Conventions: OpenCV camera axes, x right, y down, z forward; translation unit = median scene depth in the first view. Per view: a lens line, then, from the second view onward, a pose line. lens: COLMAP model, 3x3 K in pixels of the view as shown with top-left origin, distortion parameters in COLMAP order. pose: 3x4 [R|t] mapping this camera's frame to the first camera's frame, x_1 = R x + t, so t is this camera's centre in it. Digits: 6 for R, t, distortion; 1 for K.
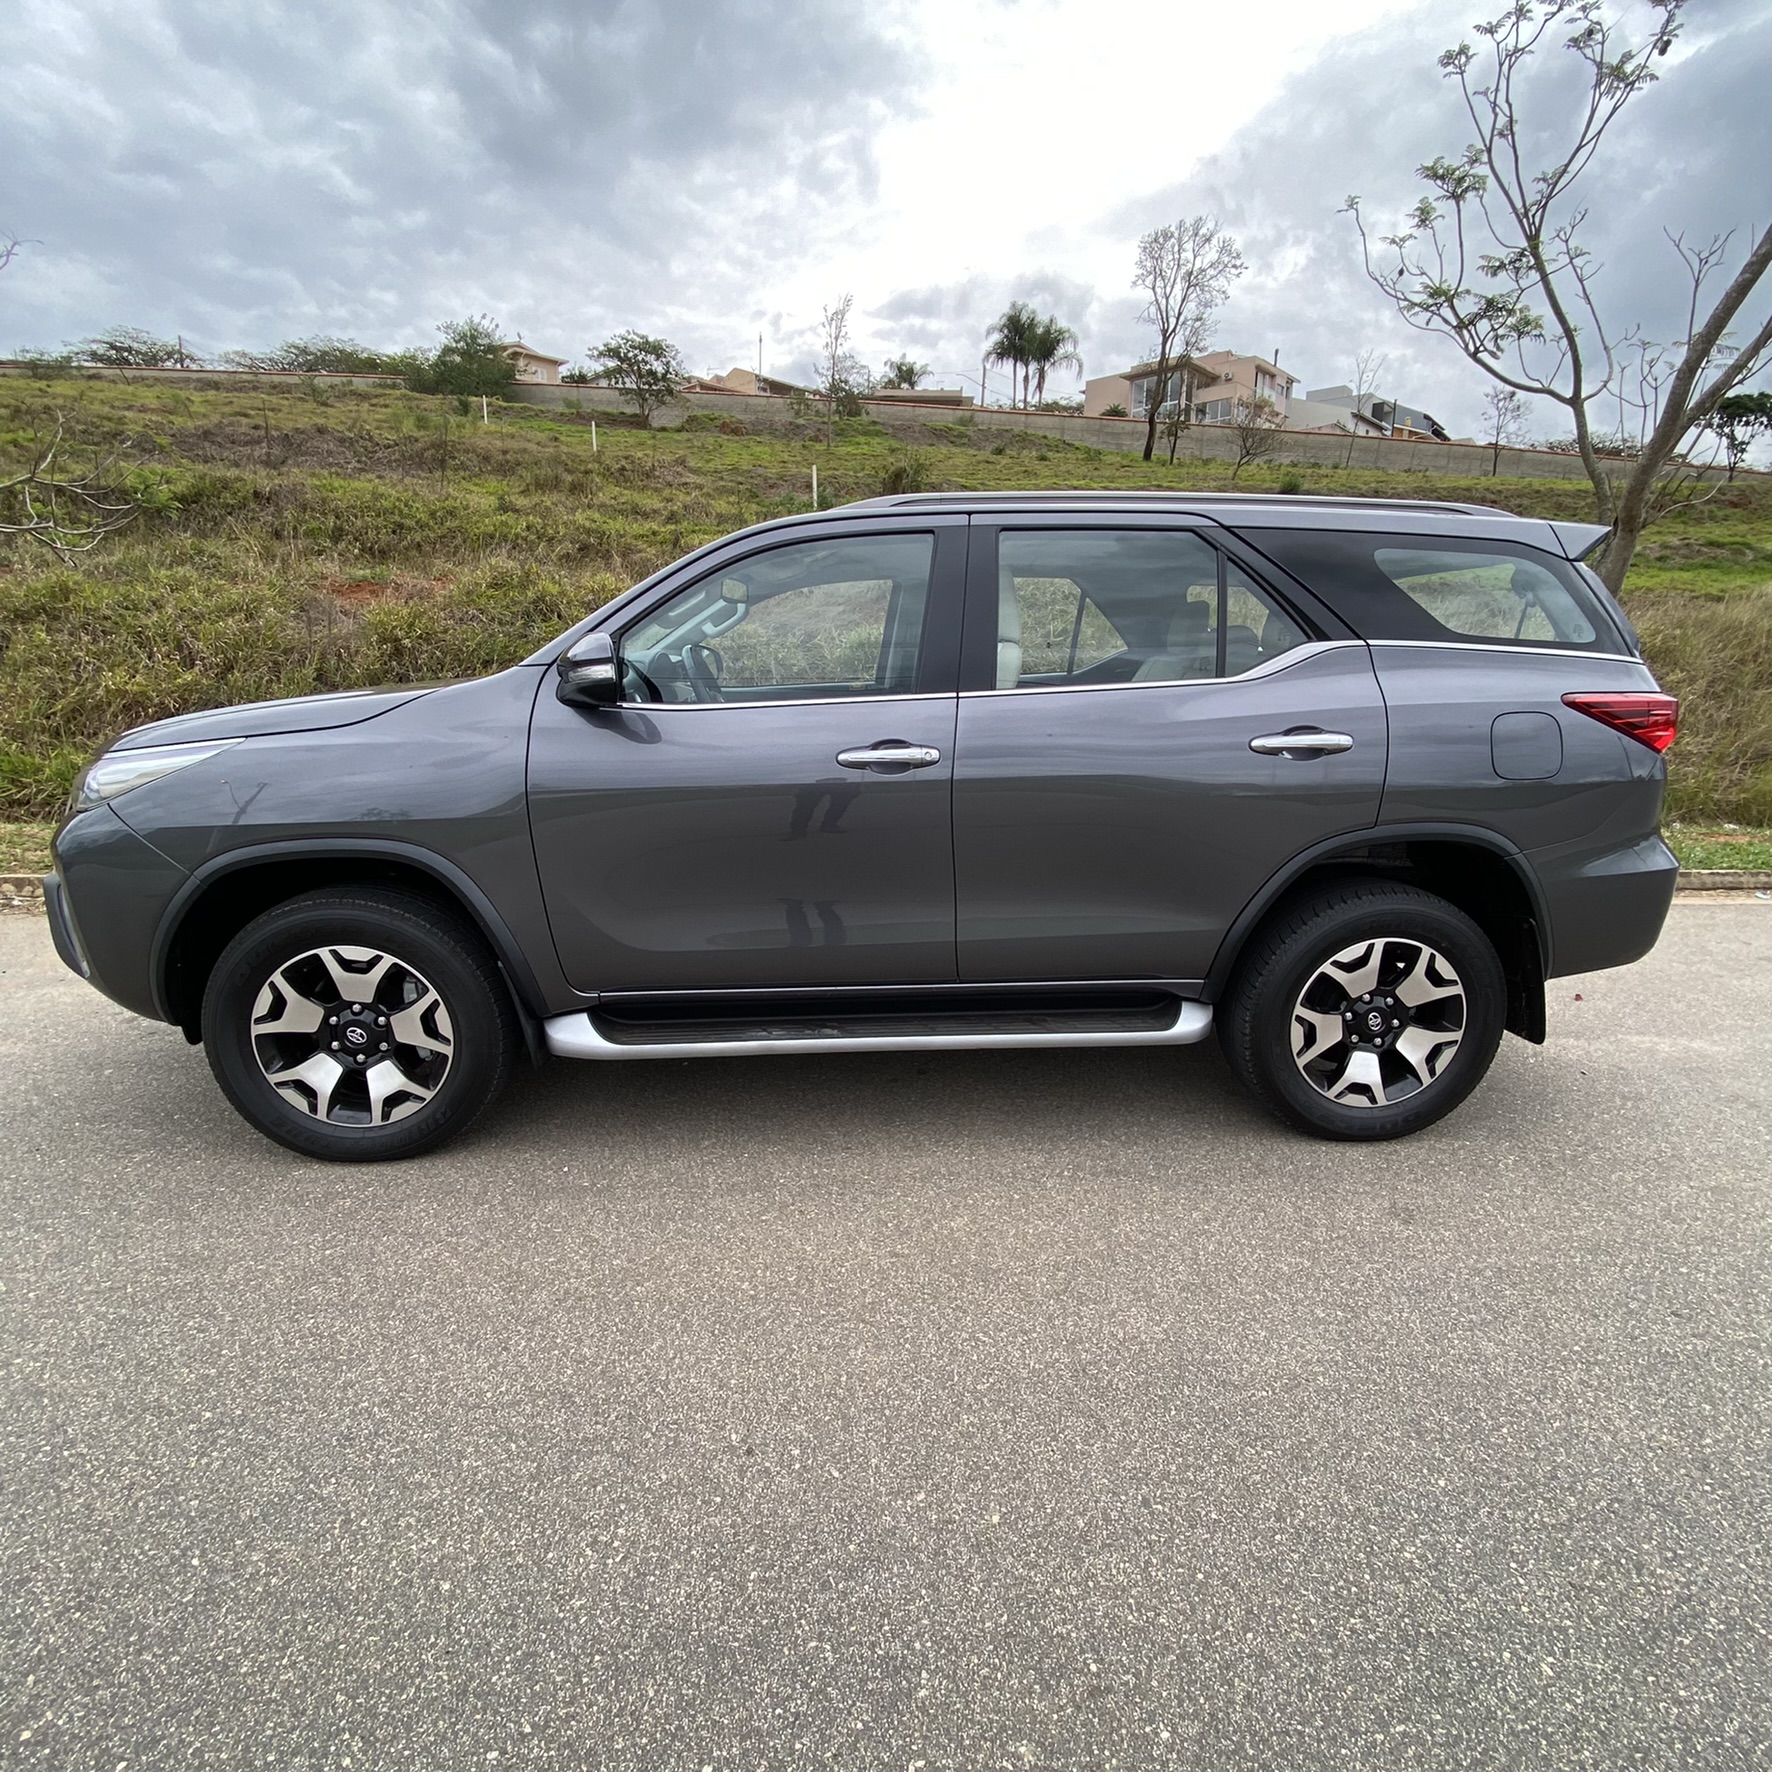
lens RADIAL K [[951.1, 0, 886.0], [0, 951.1, 886.0], [0, 0, 1]] dist [0.015859, -0.017878]
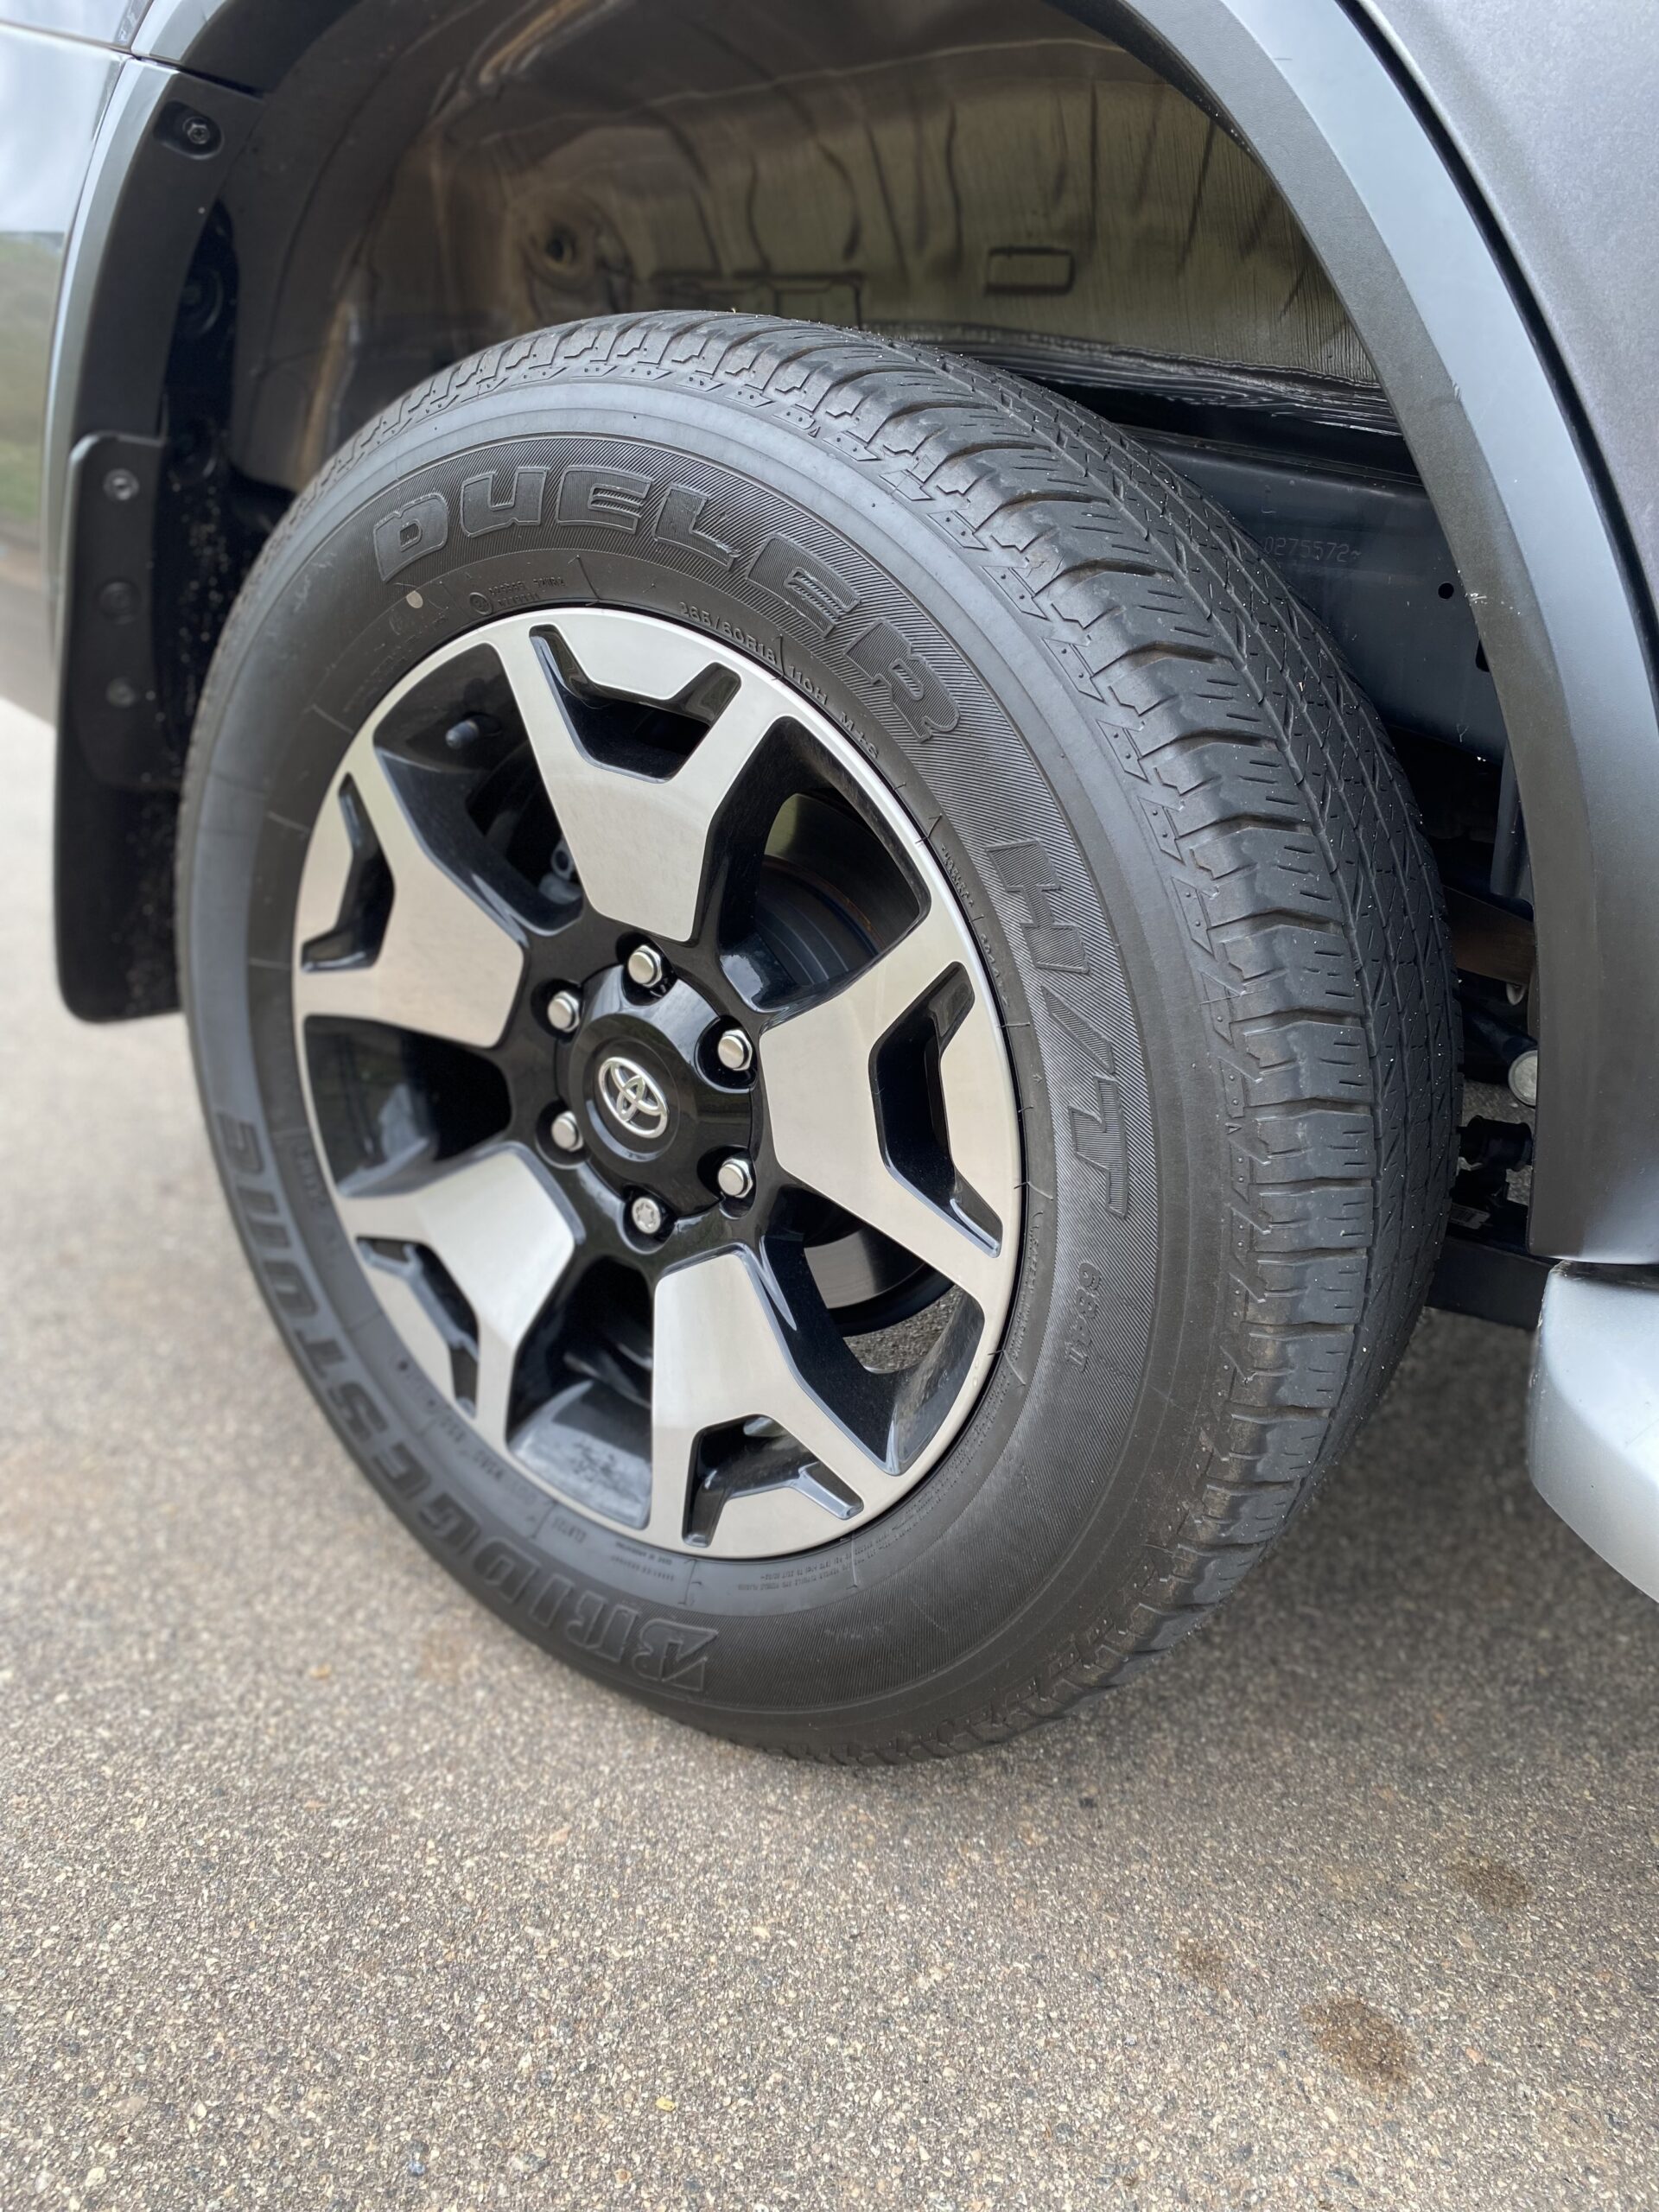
lens RADIAL K [[1786.4, 0, 829.5], [0, 1786.4, 1106.0], [0, 0, 1]] dist [0.079396, 0.000448]
pose [[0.771598, 0.183136, -0.609178, -0.278751], [-0.139023, 0.983059, 0.119445, 0.103026], [0.620733, -0.007474, 0.783987, 0.702052]]
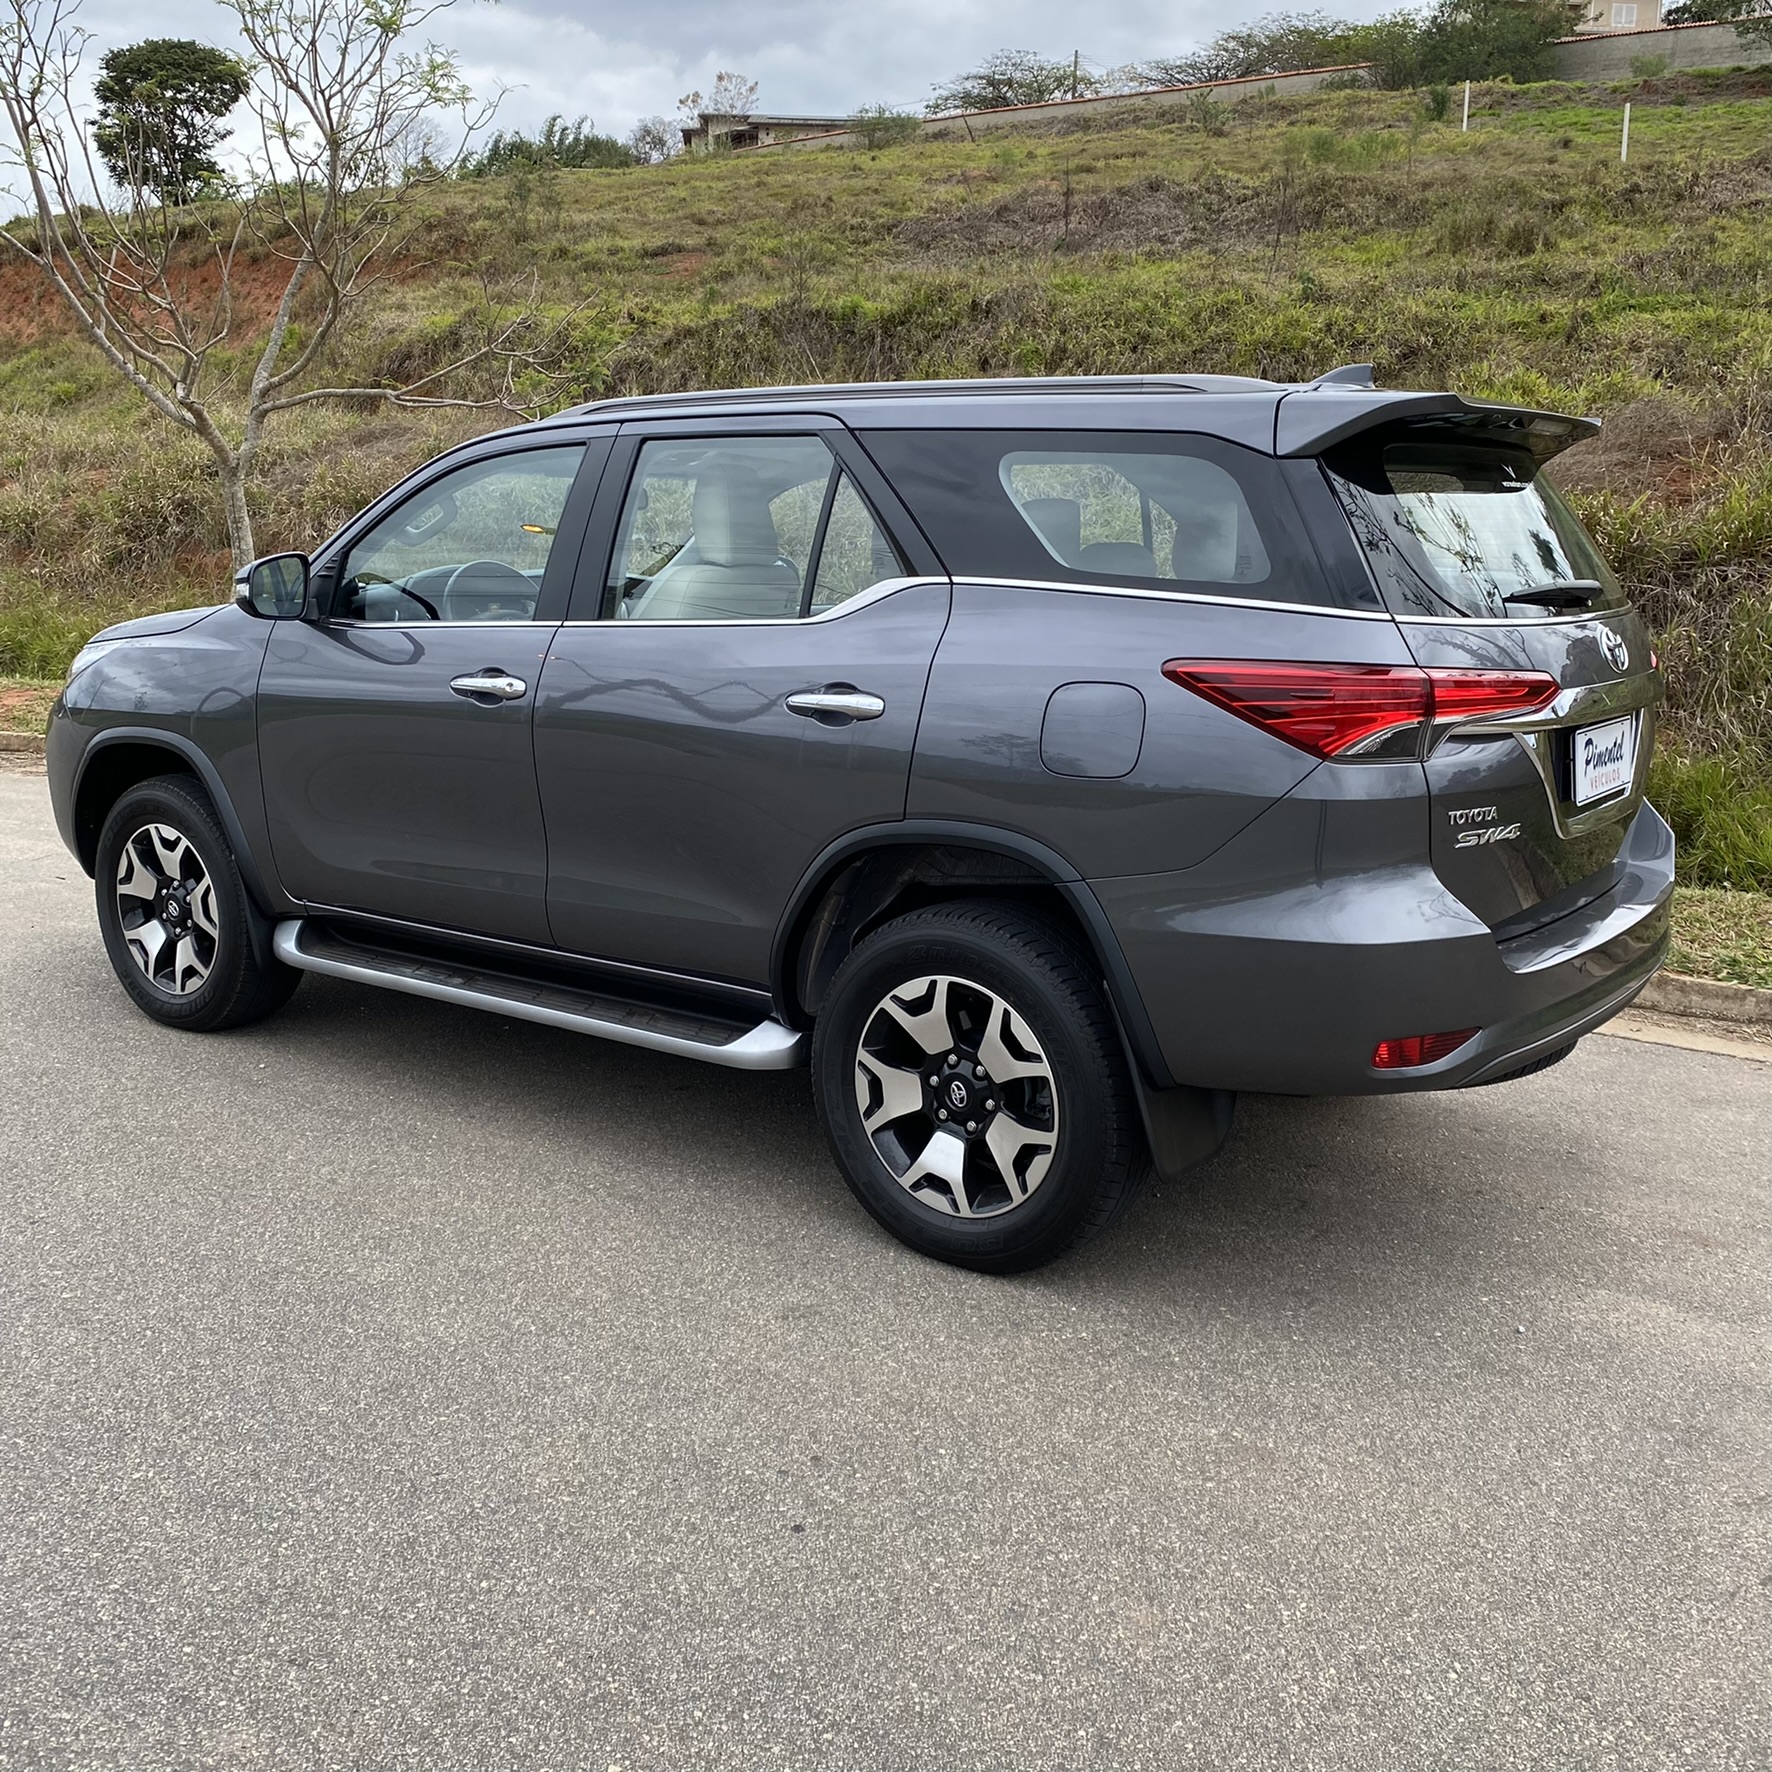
lens RADIAL K [[1754.5, 0, 885.4], [0, 1754.5, 863.7], [0, 0, 1]] dist [0.076715, -0.150066]
pose [[0.771688, 0.122209, -0.624150, 1.317493], [-0.153198, 0.988187, 0.004075, -0.028951], [0.617275, 0.092474, 0.781294, -0.097378]]
